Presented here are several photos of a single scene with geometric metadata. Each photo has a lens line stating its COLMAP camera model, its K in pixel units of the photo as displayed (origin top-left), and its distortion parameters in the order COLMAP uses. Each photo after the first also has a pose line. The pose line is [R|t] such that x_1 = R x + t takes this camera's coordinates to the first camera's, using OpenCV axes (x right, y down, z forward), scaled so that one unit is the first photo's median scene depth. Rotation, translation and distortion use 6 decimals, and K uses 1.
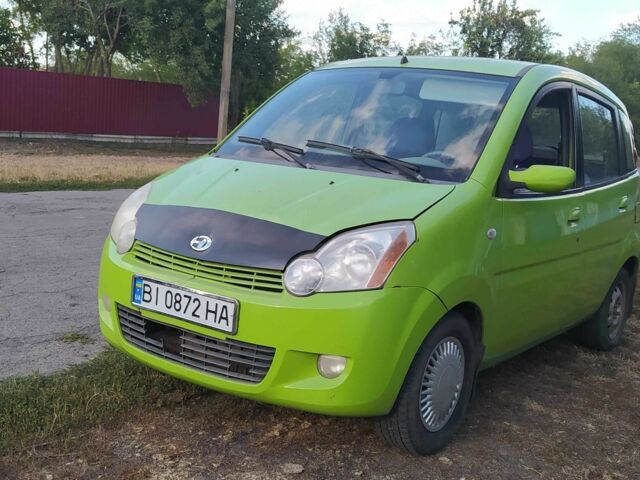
lens RADIAL K [[780.1, 0, 320.0], [0, 780.1, 240.0], [0, 0, 1]] dist [0.076747, -0.053427]
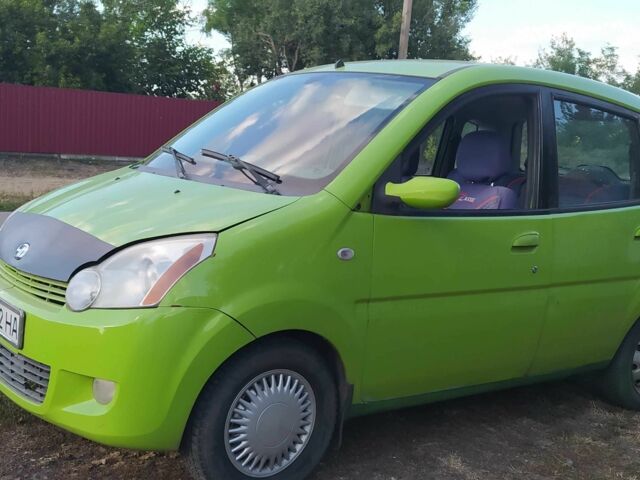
lens RADIAL K [[780.1, 0, 320.0], [0, 780.1, 240.0], [0, 0, 1]] dist [0.076747, -0.053427]
pose [[0.960677, 0.033100, -0.275689, 0.454546], [-0.043637, 0.998529, -0.032173, 0.005755], [0.274219, 0.042938, 0.960708, 0.172606]]
